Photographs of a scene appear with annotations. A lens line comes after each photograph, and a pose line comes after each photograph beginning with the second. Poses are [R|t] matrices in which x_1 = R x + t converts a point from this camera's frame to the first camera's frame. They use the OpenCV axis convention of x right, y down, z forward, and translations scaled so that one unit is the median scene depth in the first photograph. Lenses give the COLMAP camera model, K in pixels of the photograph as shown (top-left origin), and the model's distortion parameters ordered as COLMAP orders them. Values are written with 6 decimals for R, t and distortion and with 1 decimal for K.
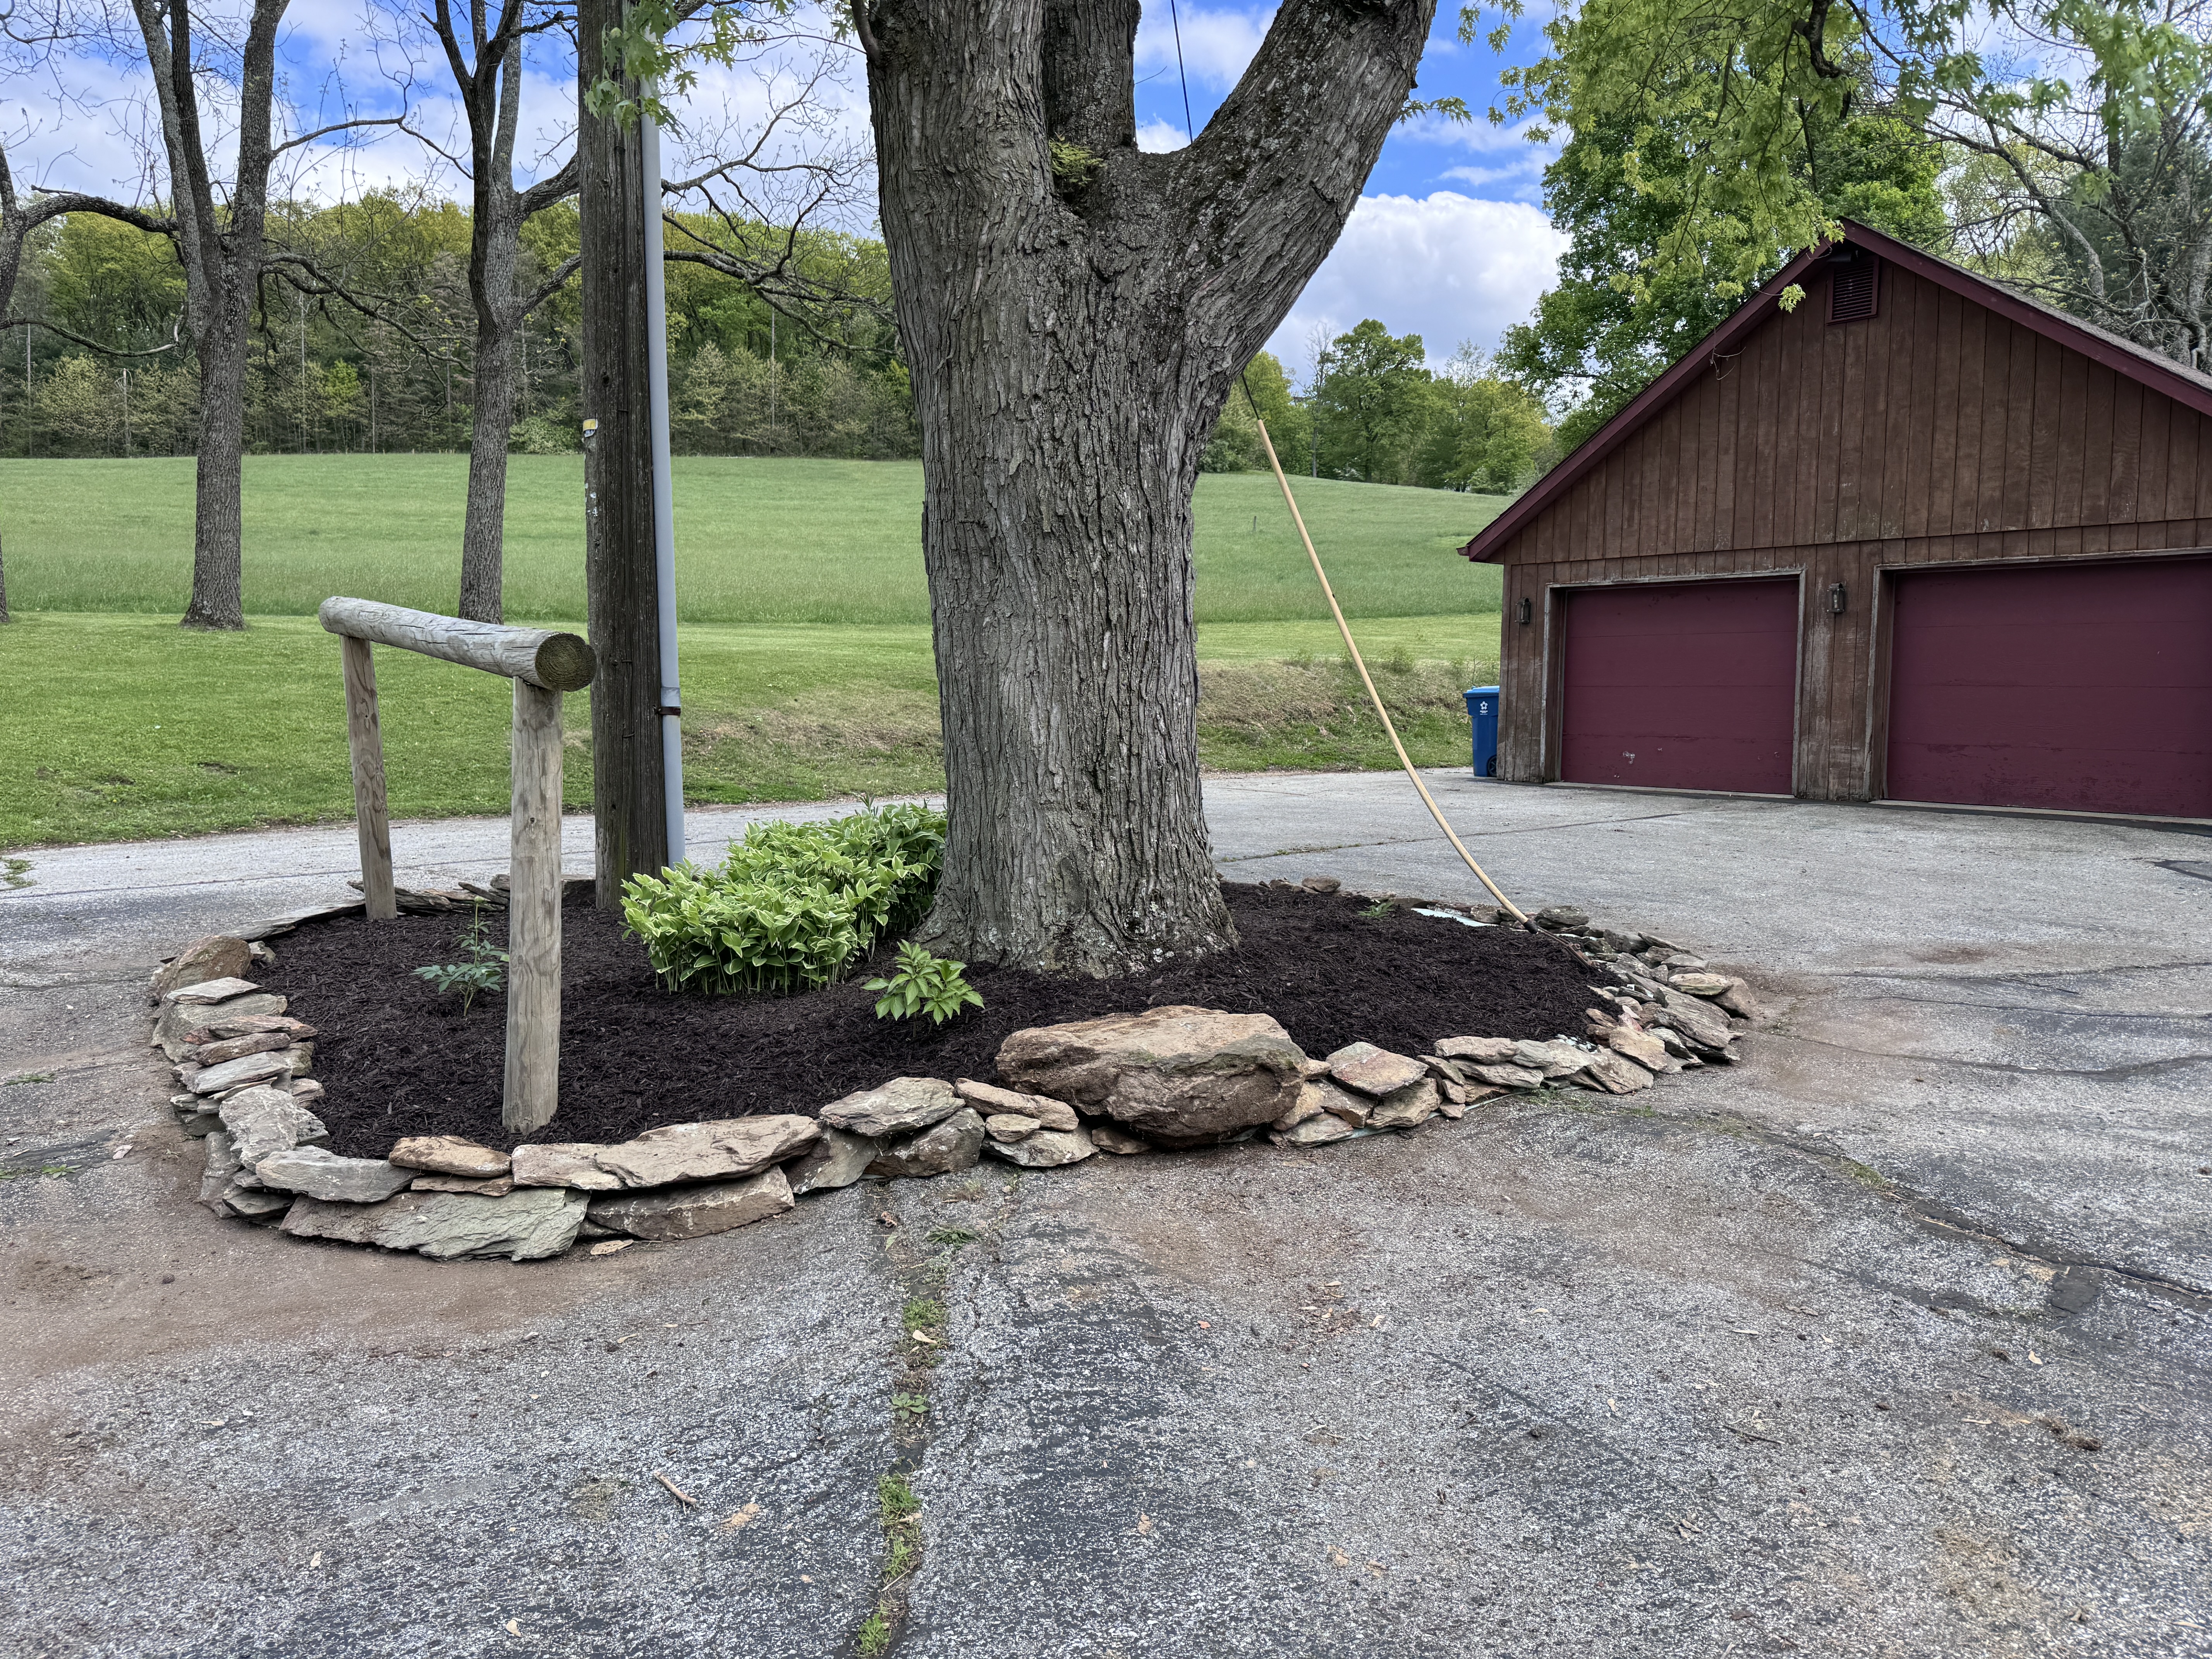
lens RADIAL K [[1573.6, 0, 1114.9], [0, 1573.6, 819.6], [0, 0, 1]] dist [0.081191, -0.114670]
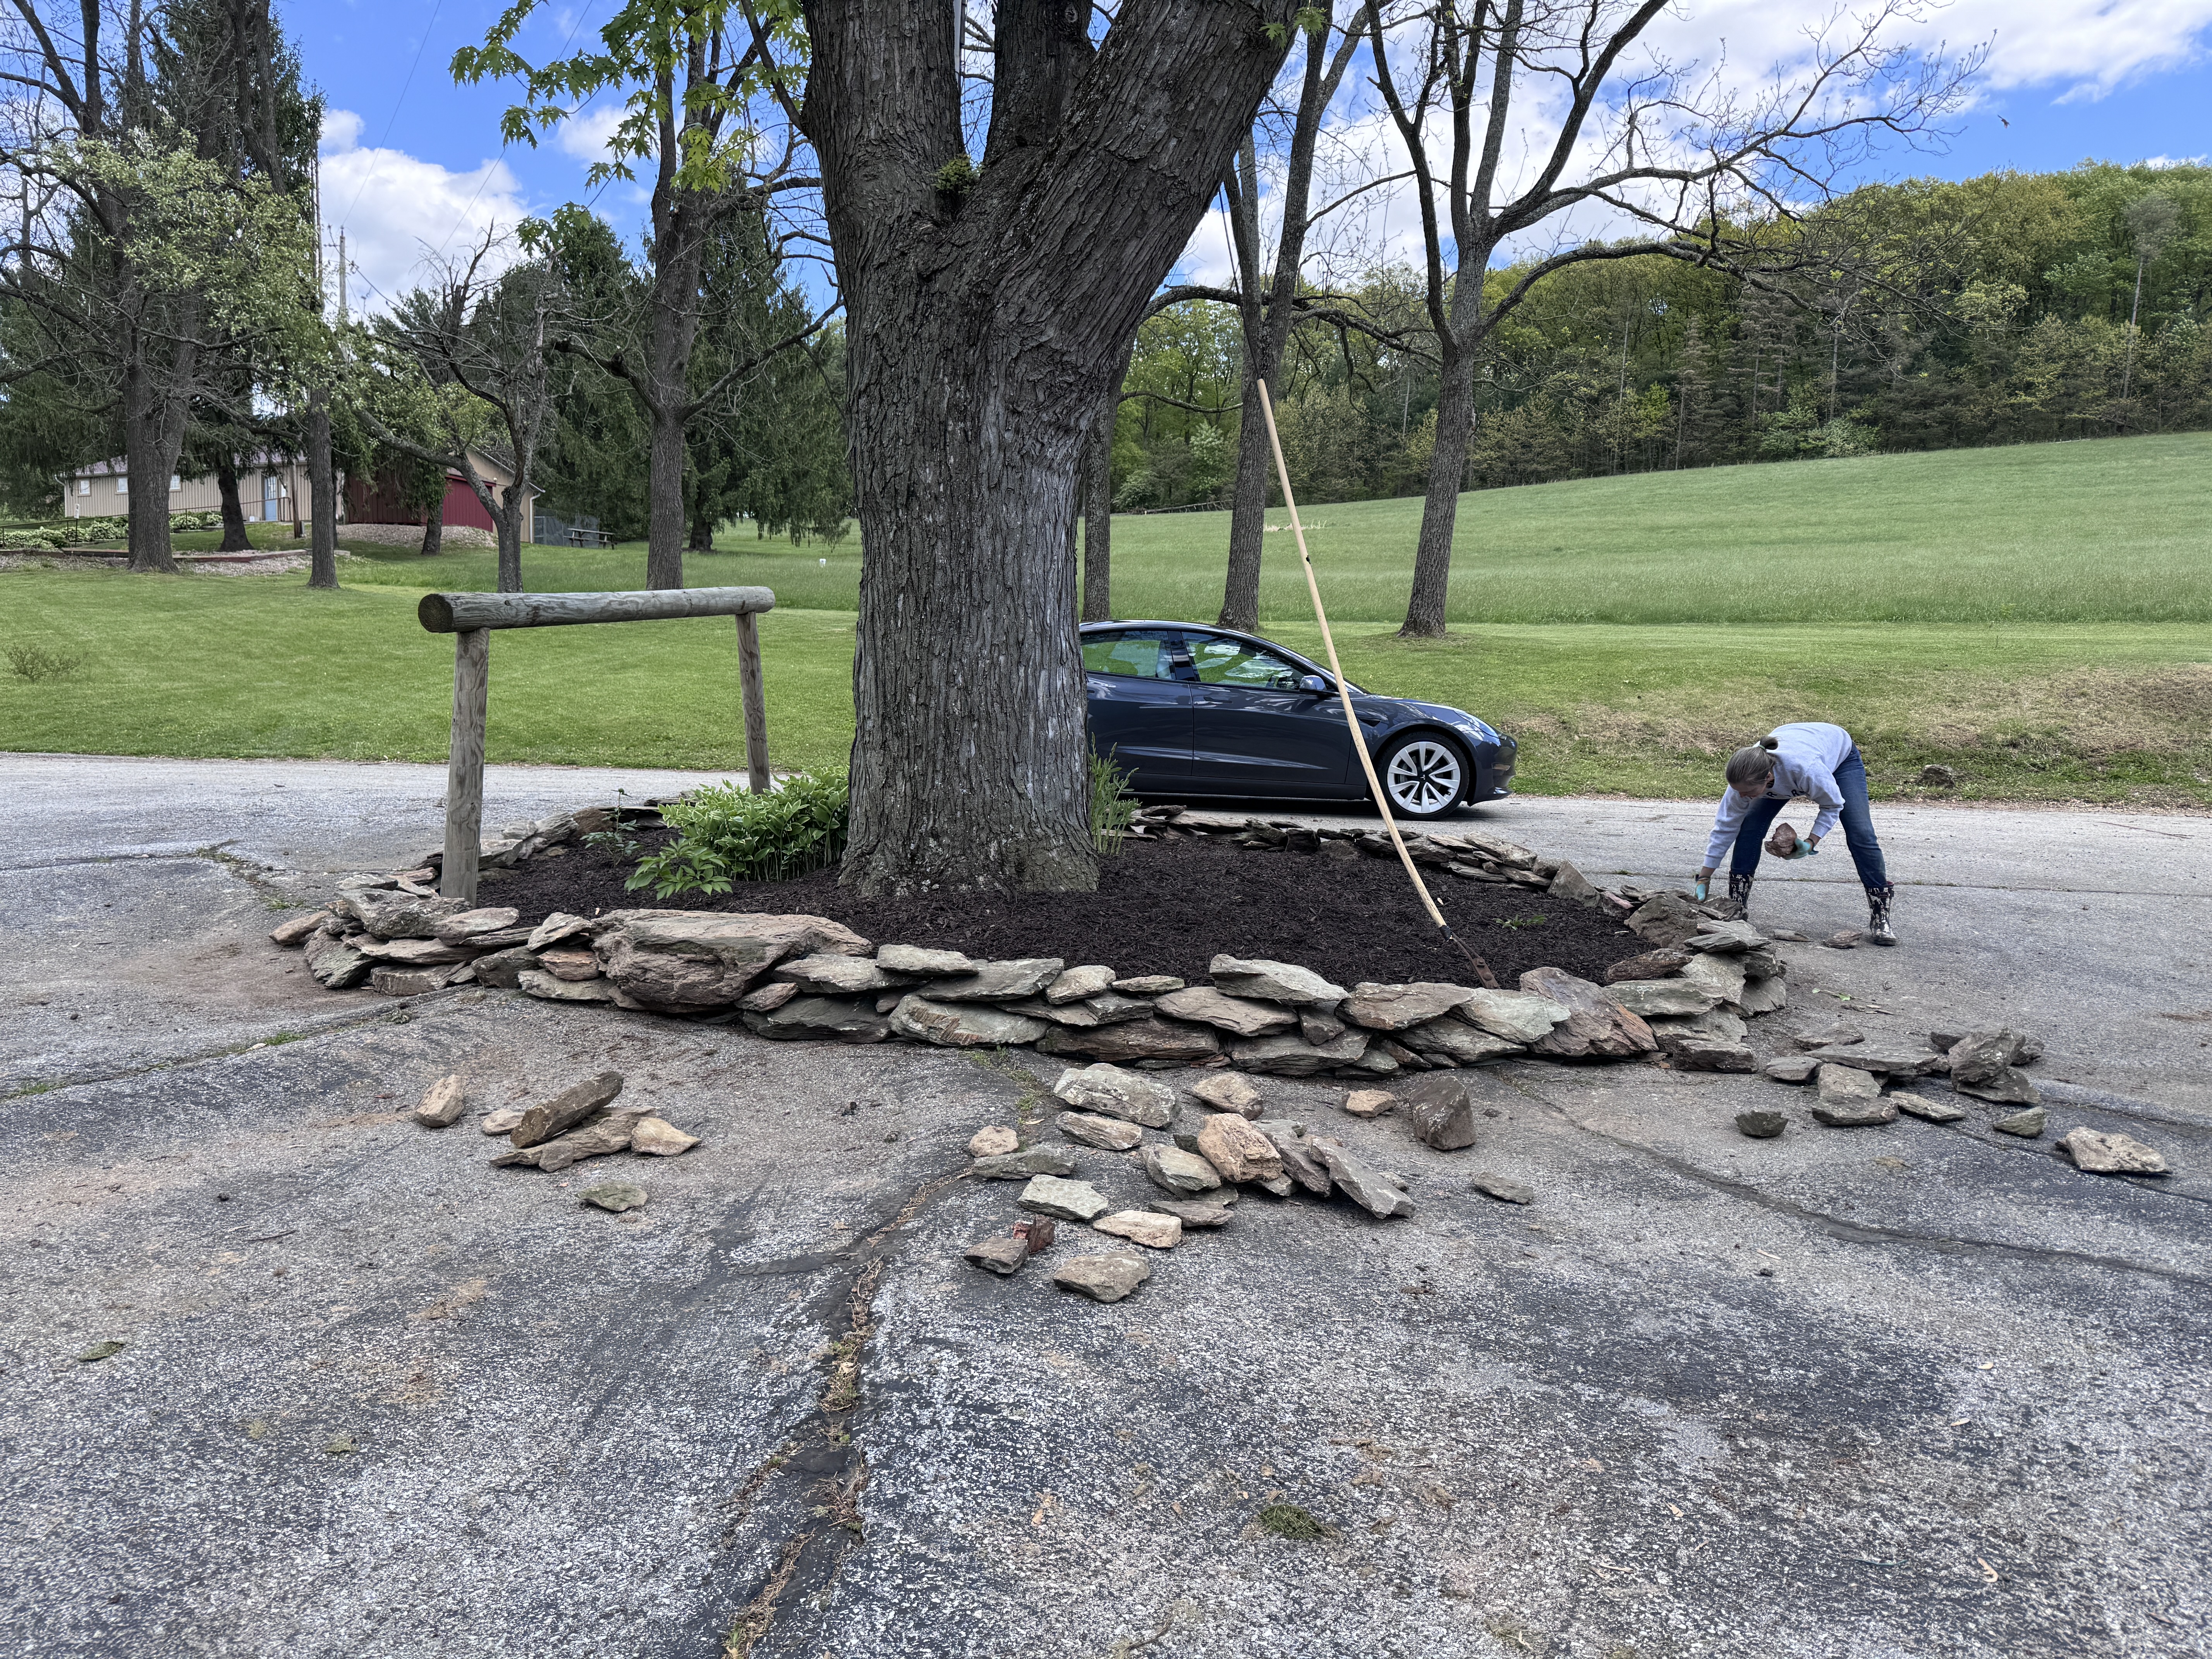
lens RADIAL K [[1585.4, 0, 1118.7], [0, 1585.4, 834.0], [0, 0, 1]] dist [0.076678, -0.110835]
pose [[0.696223, 0.084886, -0.712789, 0.882957], [-0.084617, 0.995765, 0.035934, -0.001977], [0.712820, 0.035296, 0.700458, 0.303098]]
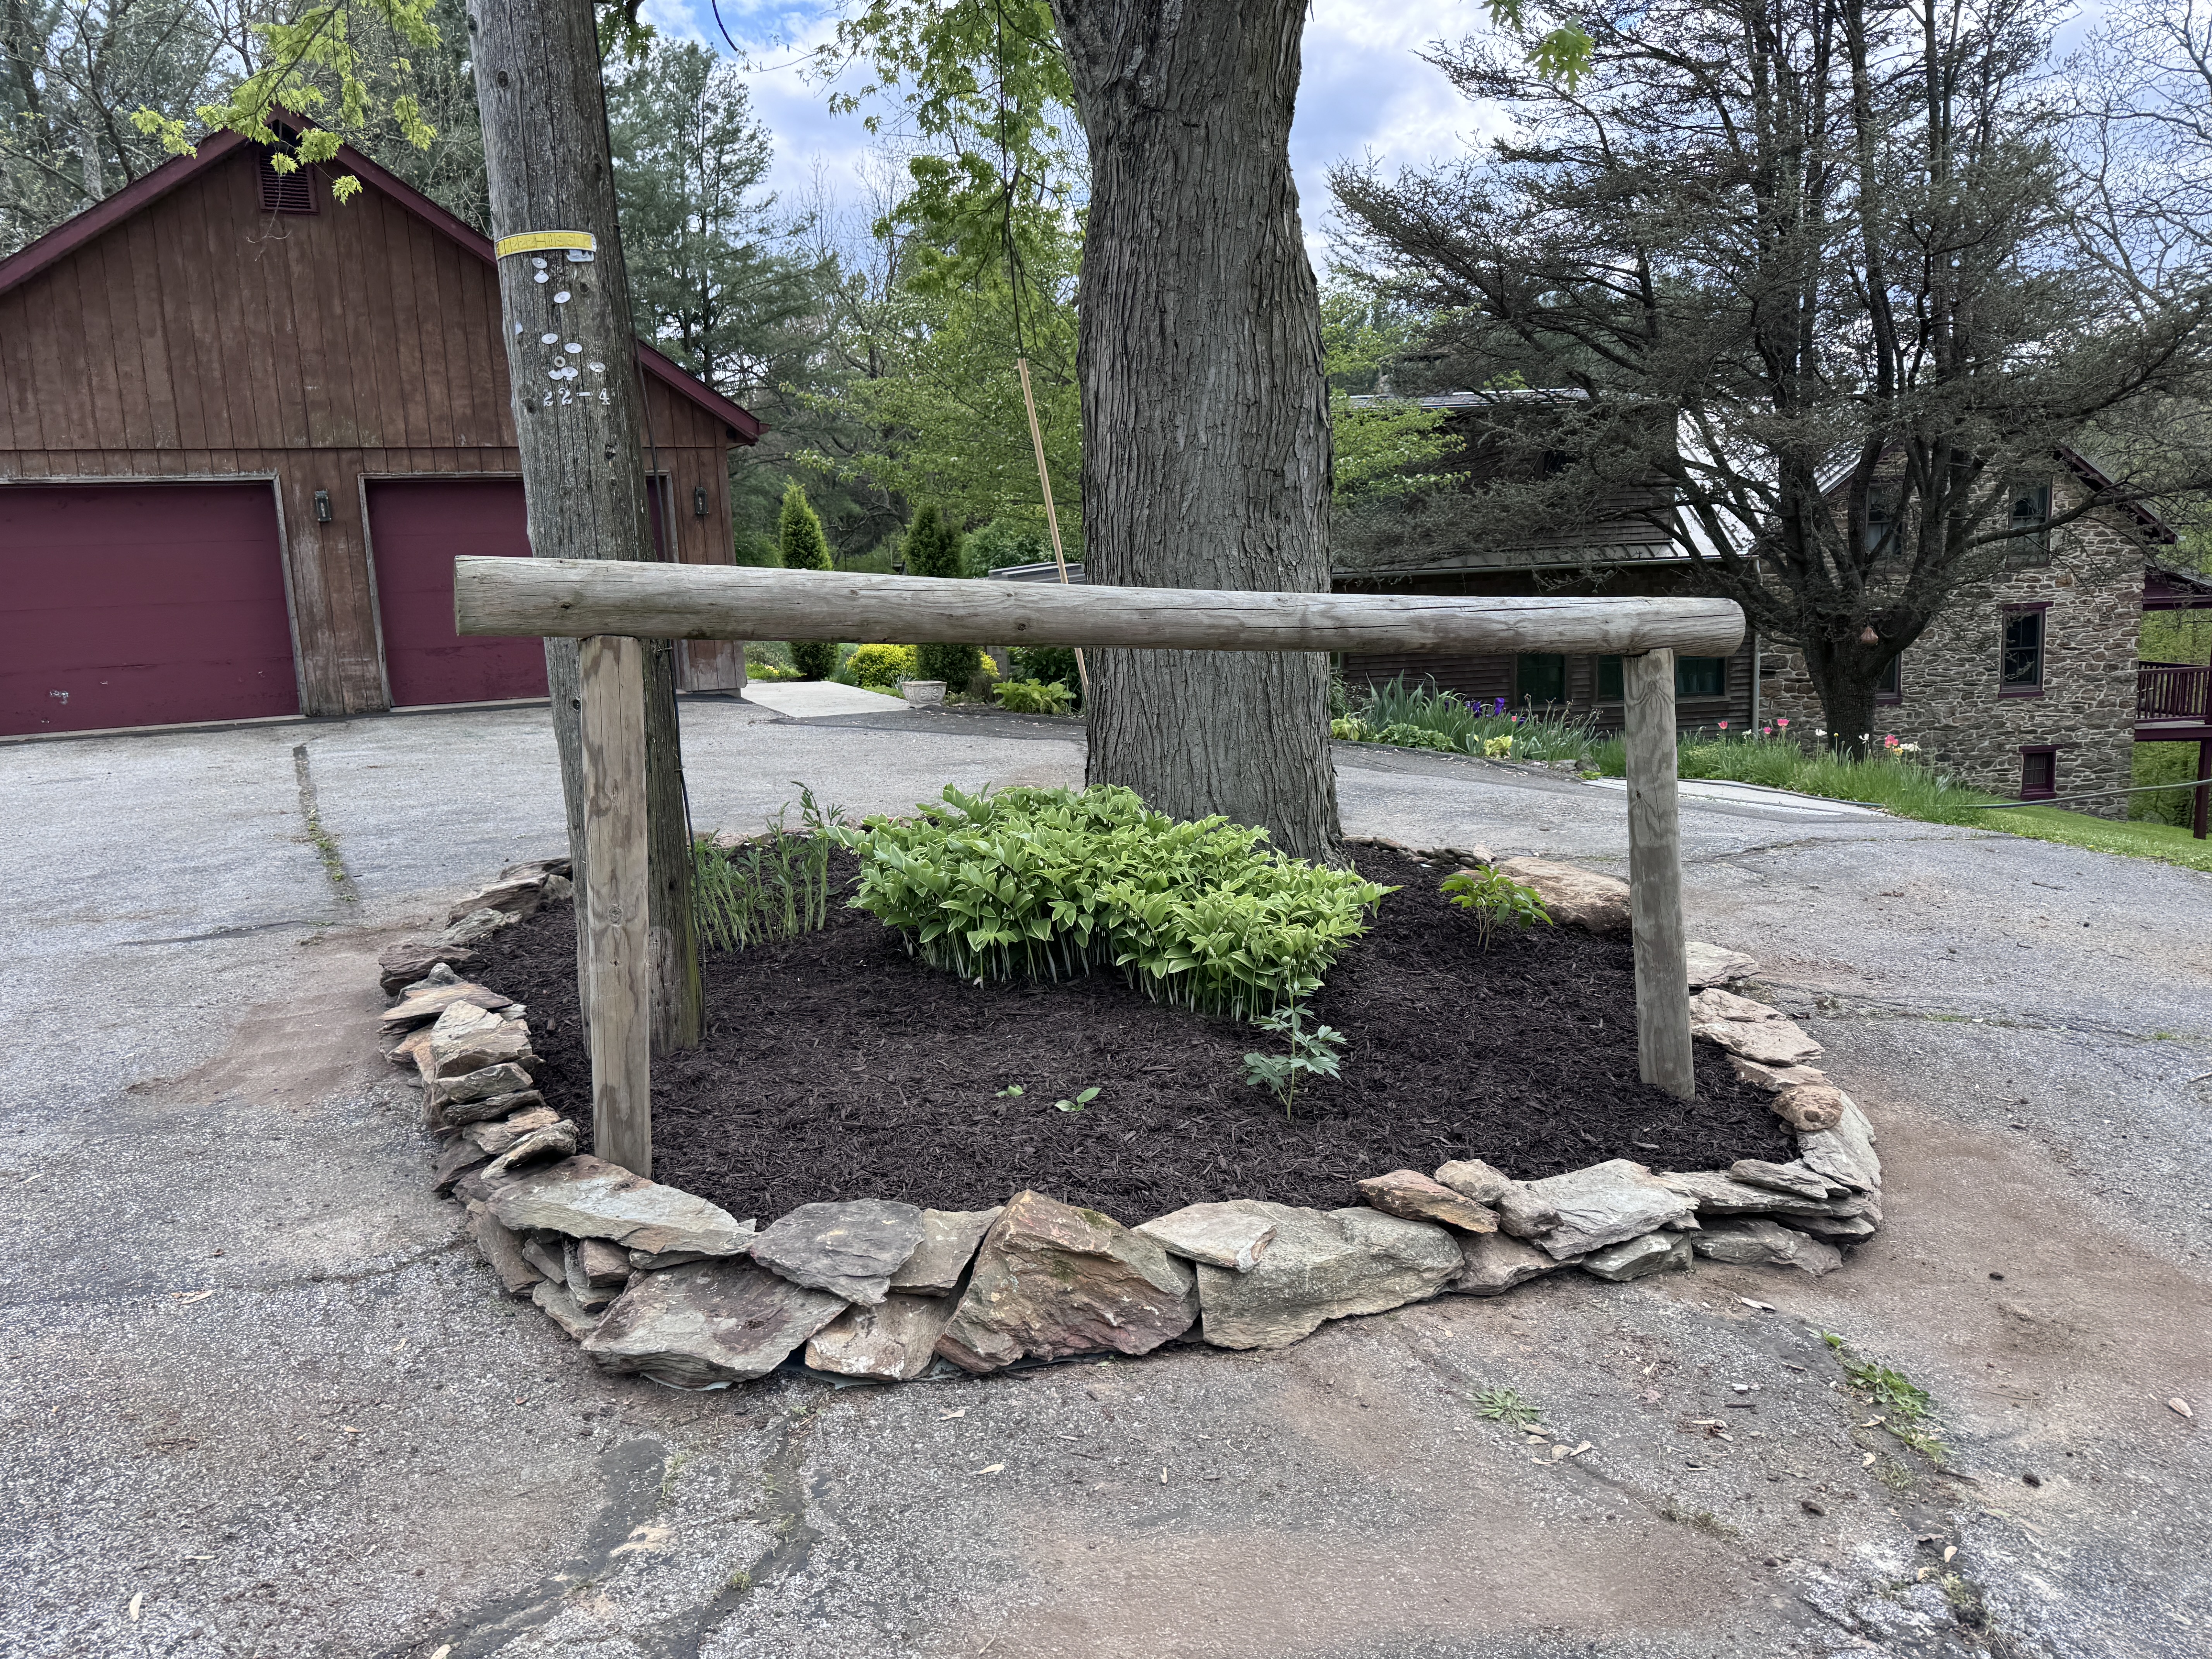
lens RADIAL K [[1592.0, 0, 1103.6], [0, 1592.0, 818.5], [0, 0, 1]] dist [0.001955, -0.003089]
pose [[0.202104, -0.184887, 0.961754, -1.115052], [0.117016, 0.979543, 0.163716, -0.150875], [-0.972348, 0.079453, 0.219604, 0.916121]]
